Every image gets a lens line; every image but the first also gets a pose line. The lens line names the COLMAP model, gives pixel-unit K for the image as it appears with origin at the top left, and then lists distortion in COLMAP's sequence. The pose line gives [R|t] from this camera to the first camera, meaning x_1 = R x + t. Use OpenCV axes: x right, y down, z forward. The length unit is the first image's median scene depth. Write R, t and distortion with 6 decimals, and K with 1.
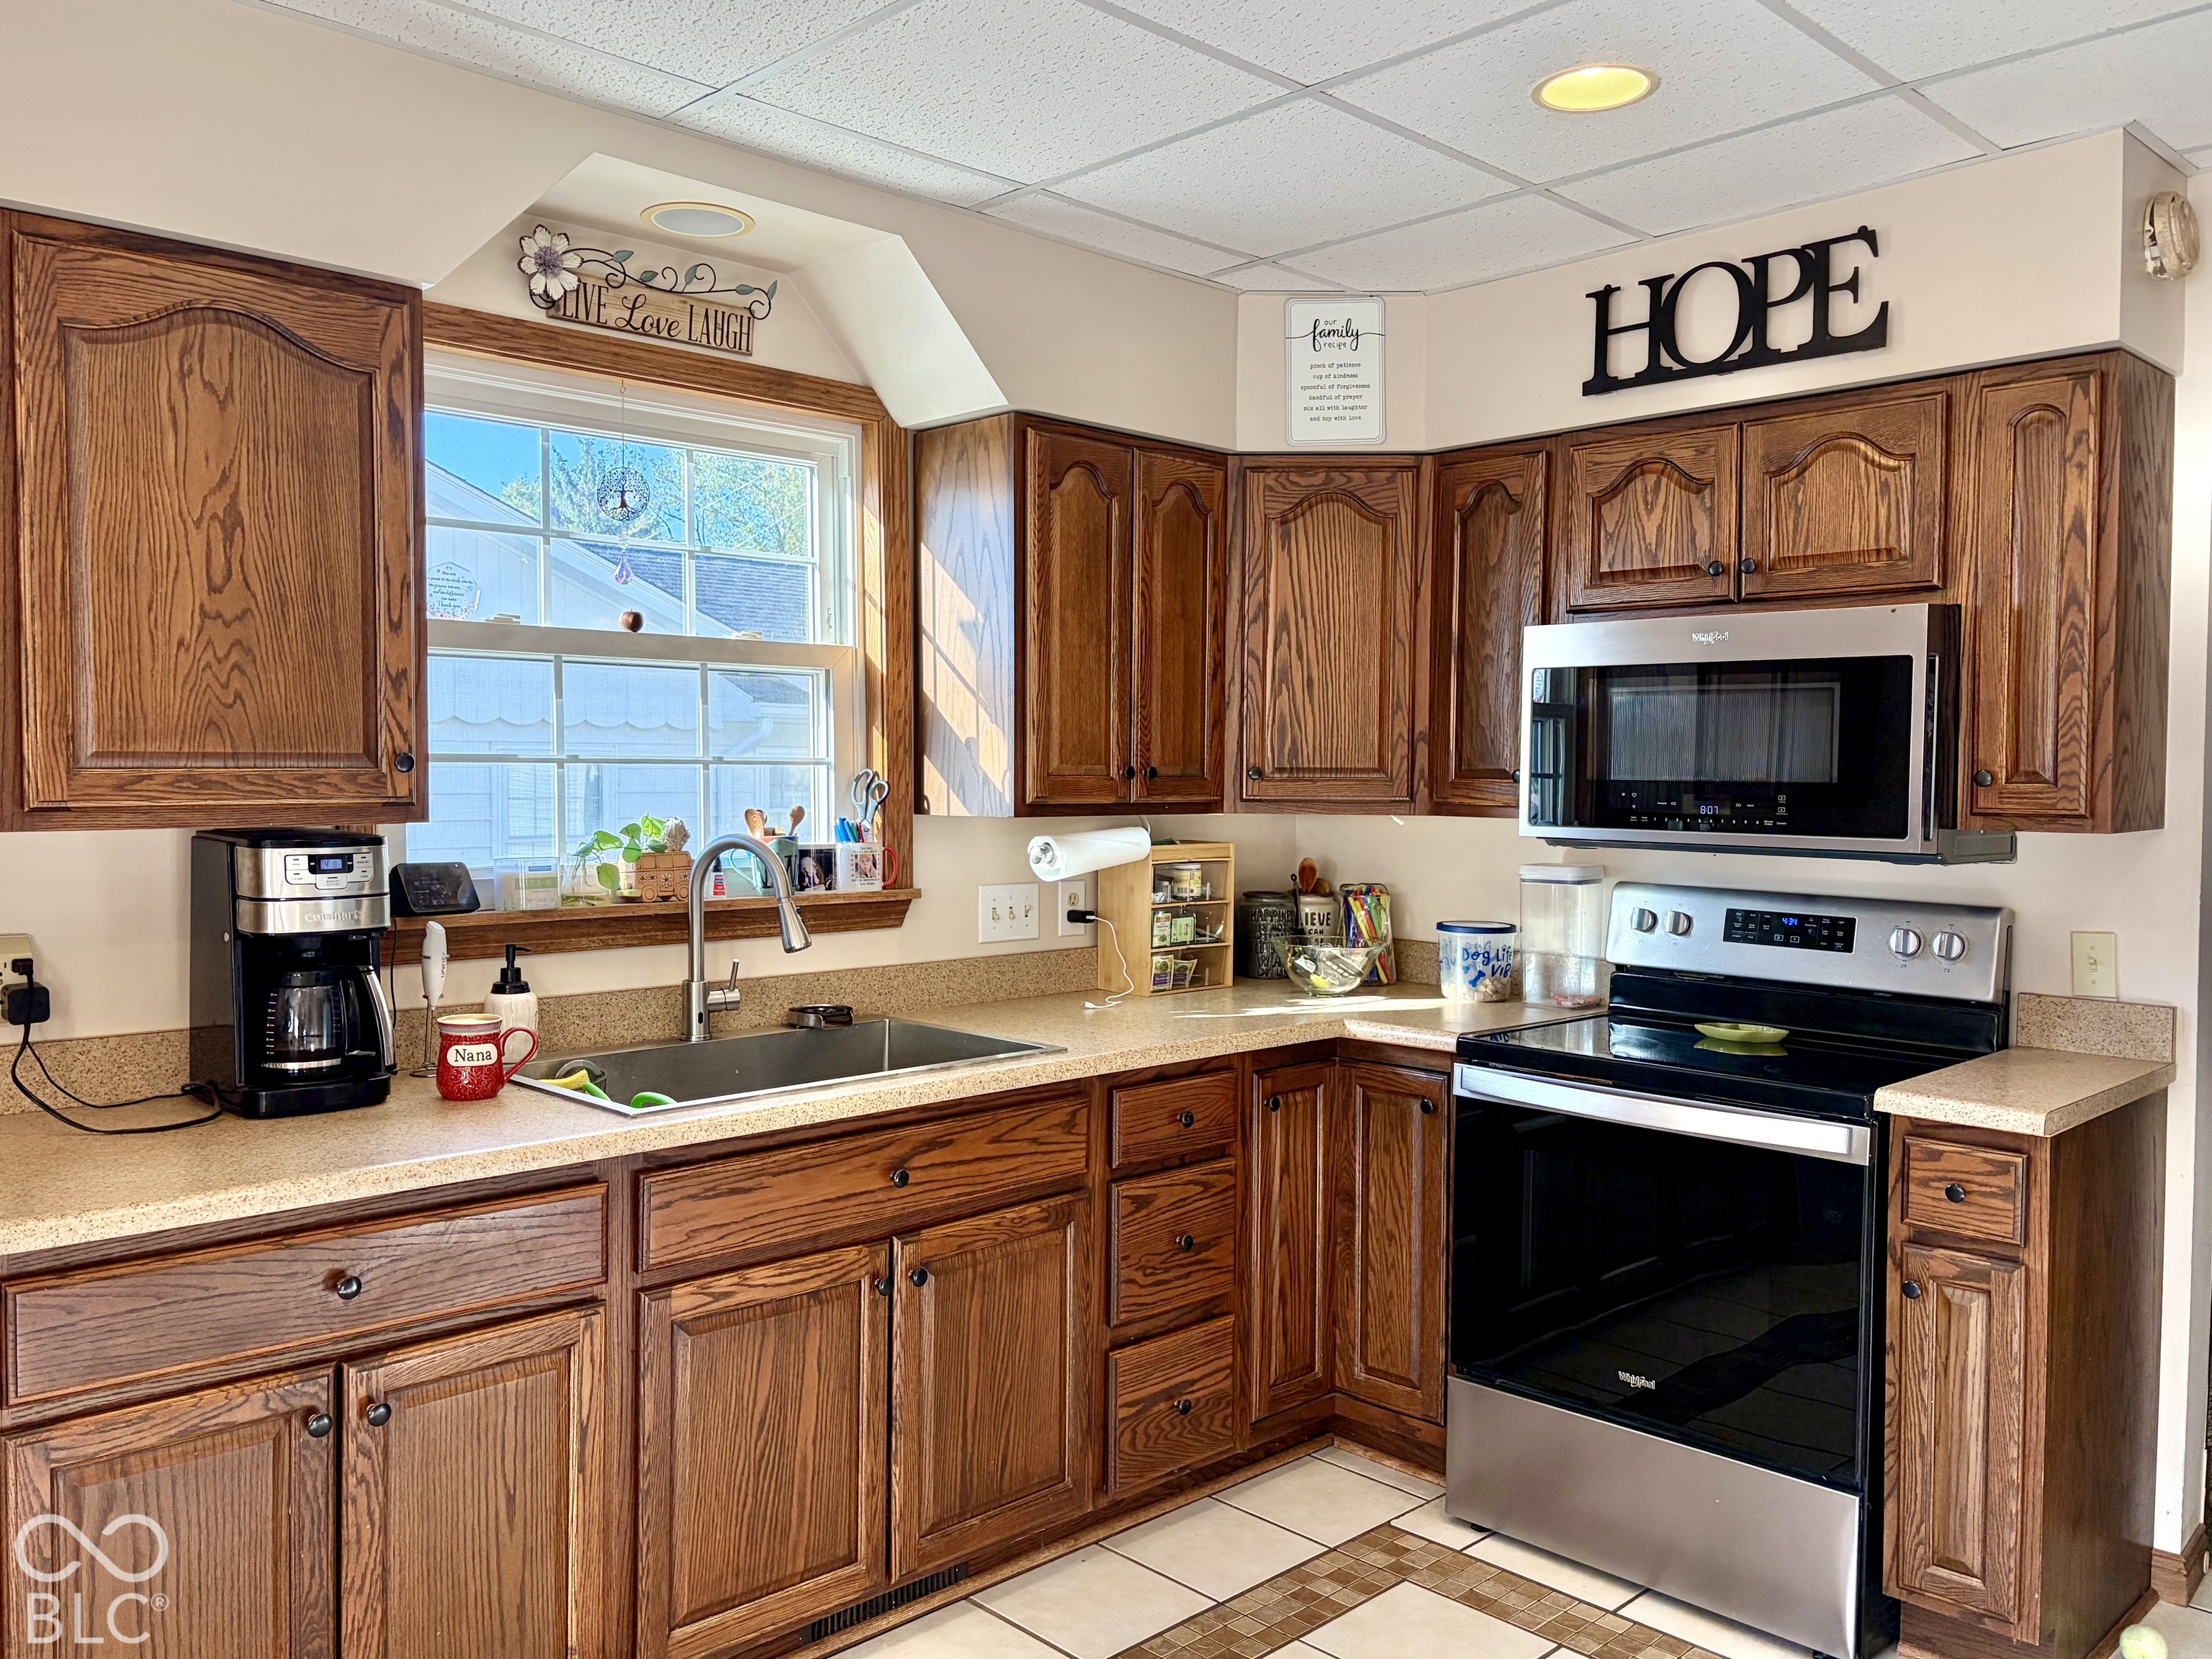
lens RADIAL K [[1742.2, 0, 1090.0], [0, 1742.2, 832.0], [0, 0, 1]] dist [0.033602, -0.045756]
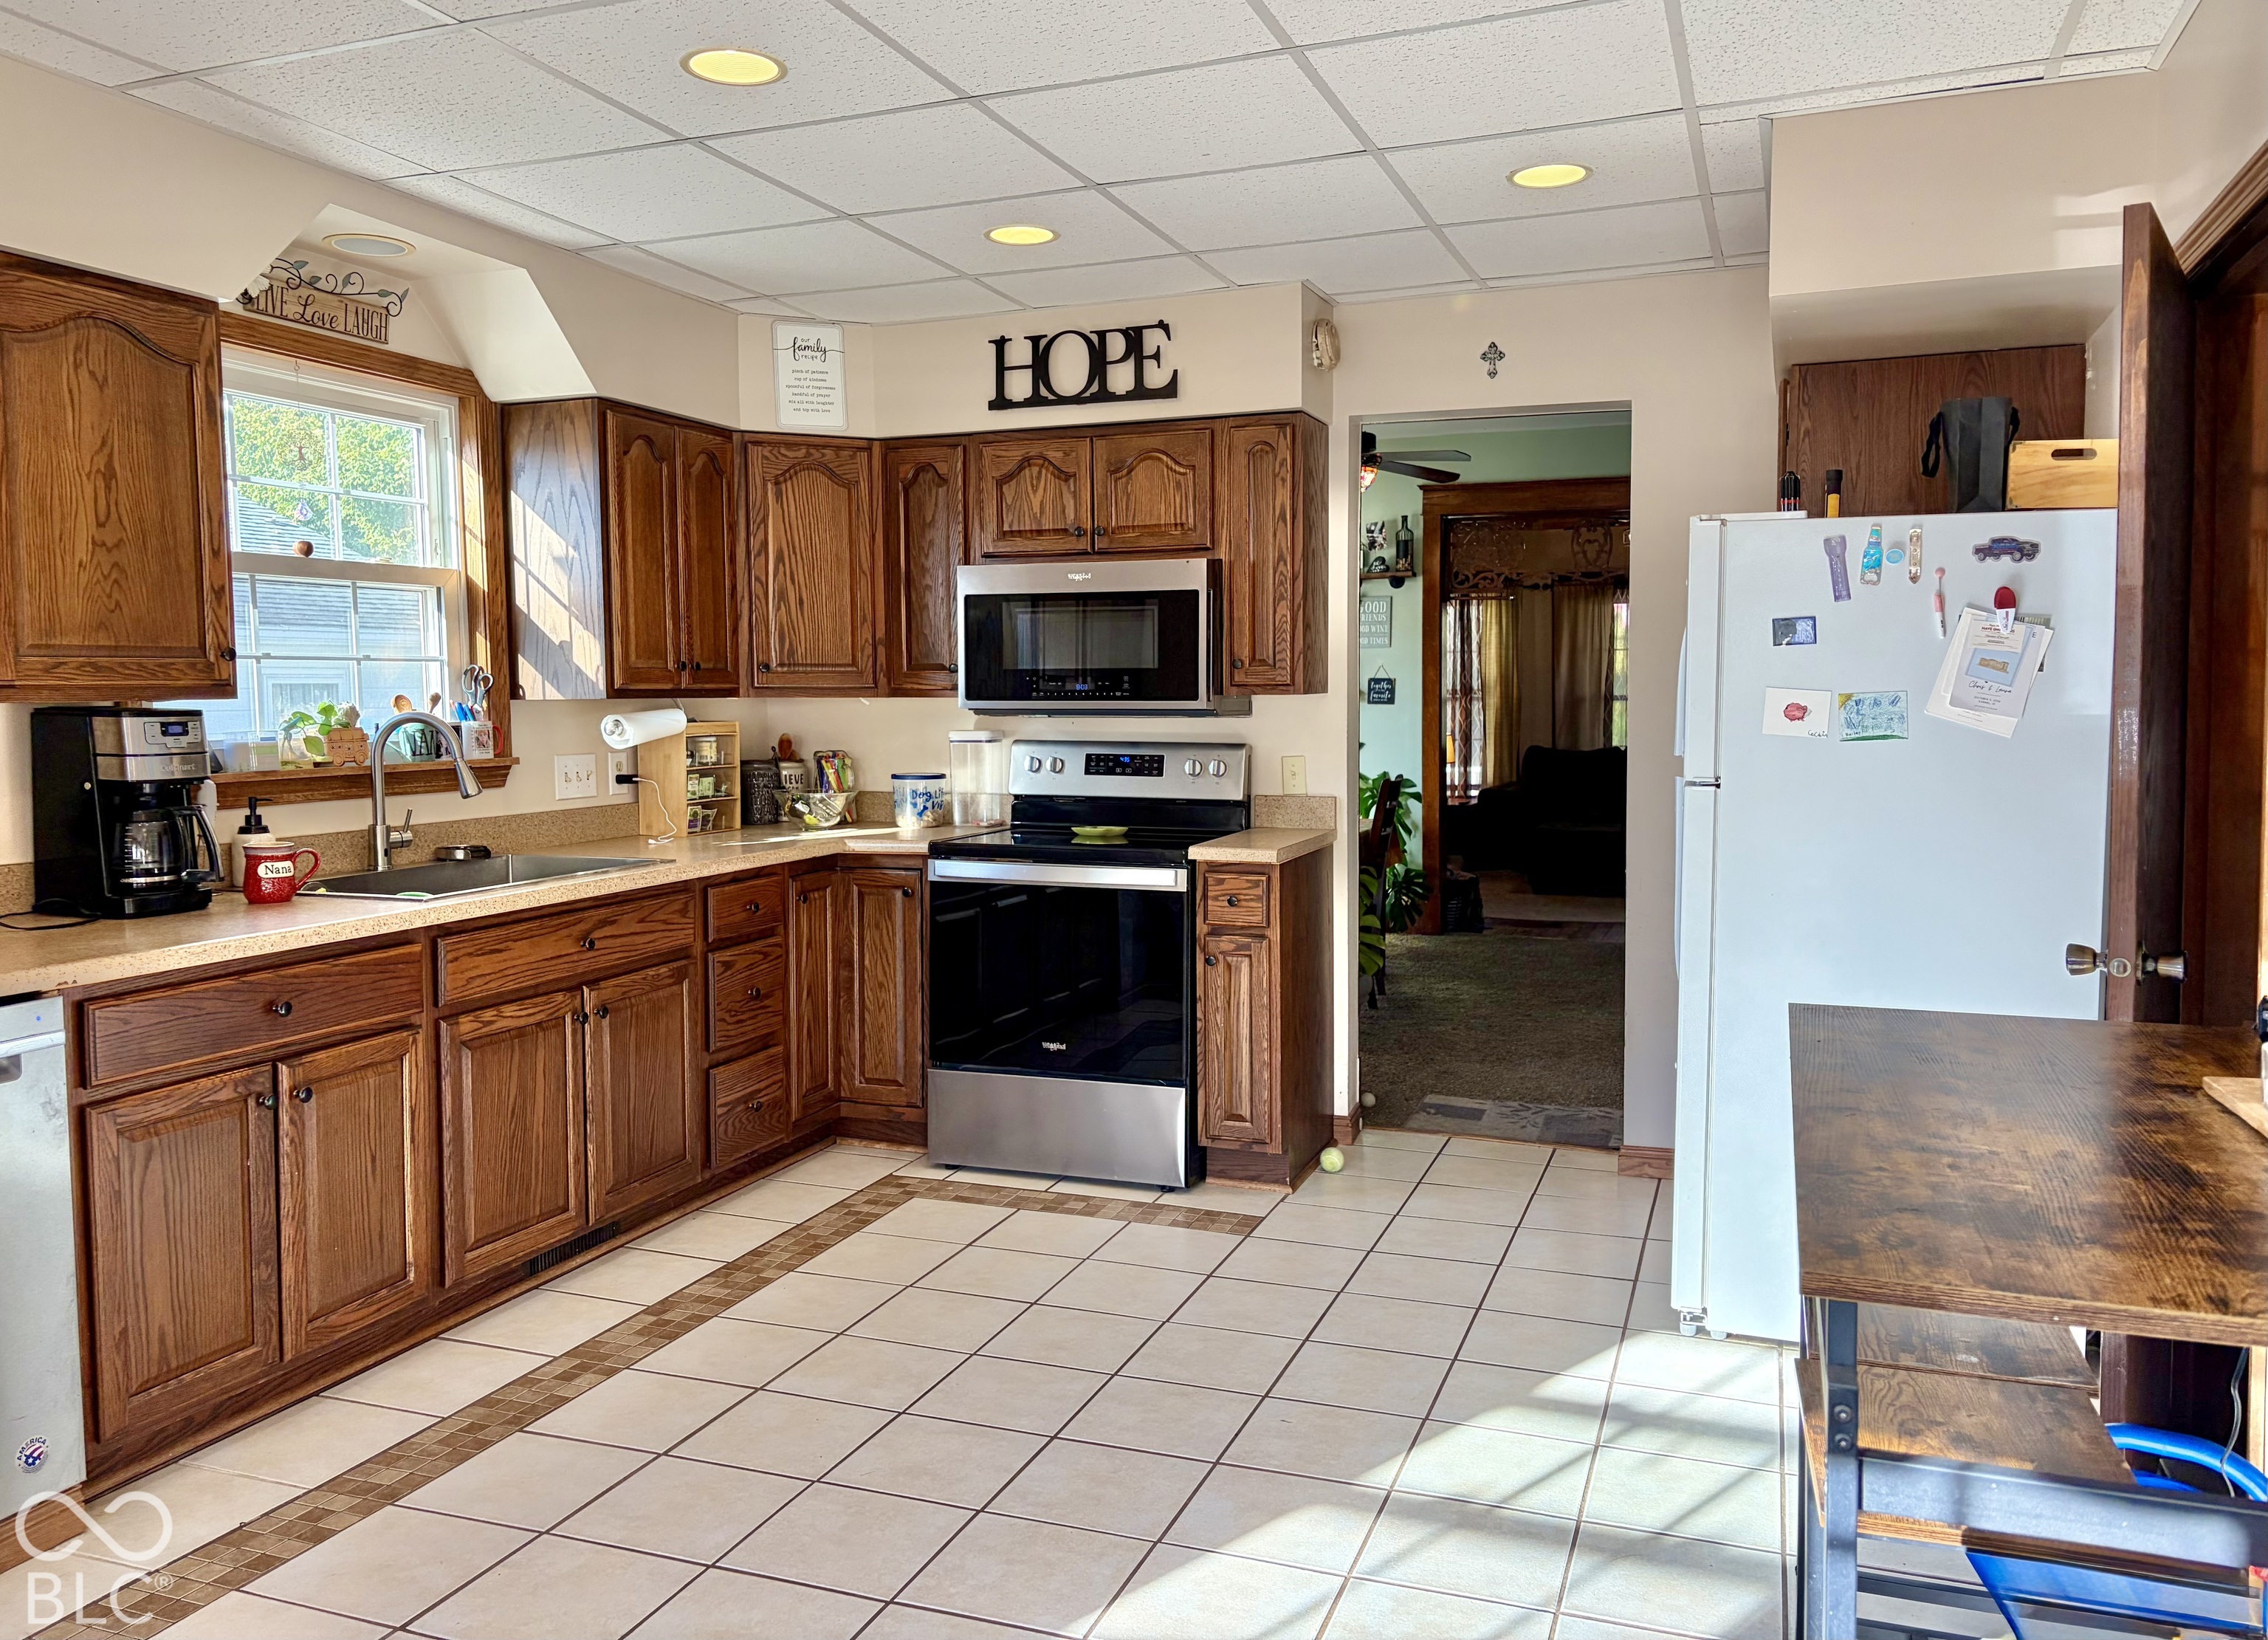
lens RADIAL K [[1693.1, 0, 1134.0], [0, 1693.1, 820.0], [0, 0, 1]] dist [0.045934, -0.110027]
pose [[0.903383, -0.044745, 0.426494, -0.265546], [0.027617, 0.998547, 0.046264, 0.039156], [-0.427944, -0.030016, 0.903307, -0.409104]]
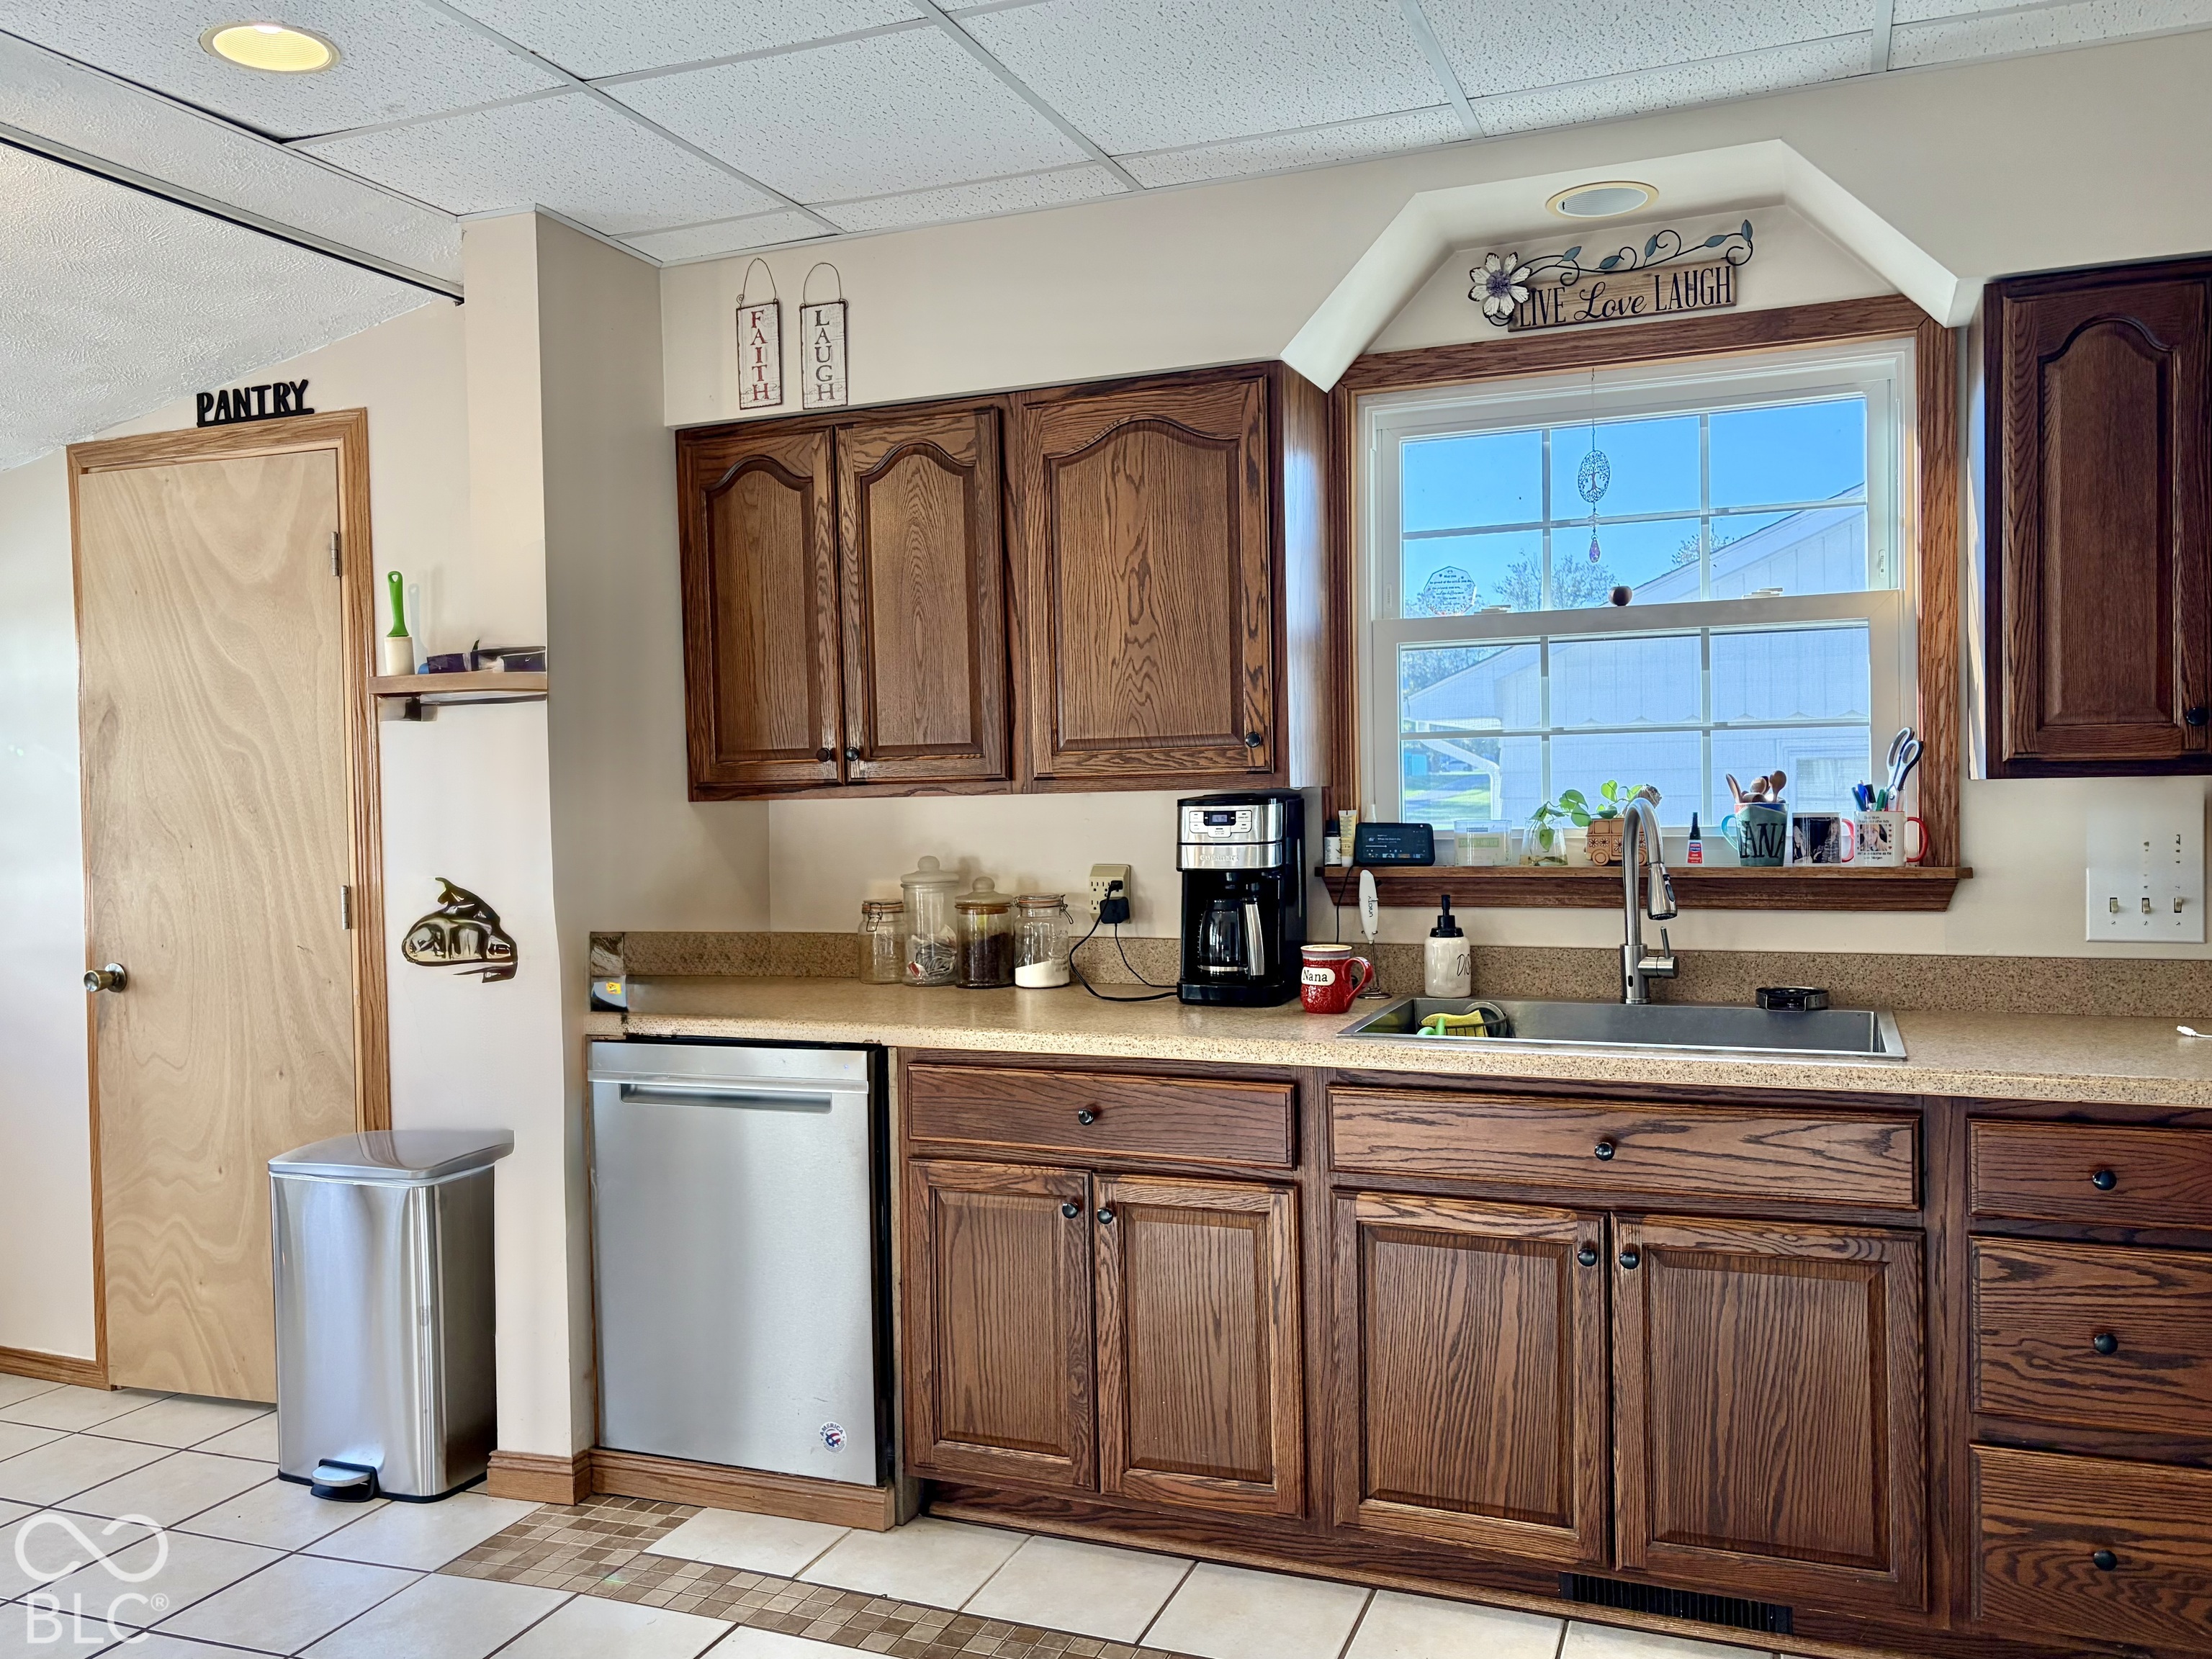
lens RADIAL K [[1742.2, 0, 1090.0], [0, 1742.2, 832.0], [0, 0, 1]] dist [0.033602, -0.045756]
pose [[0.402065, 0.009011, -0.915567, 0.590686], [-0.008846, 0.999943, 0.005957, 0.017231], [0.915568, 0.005704, 0.402122, 0.311229]]
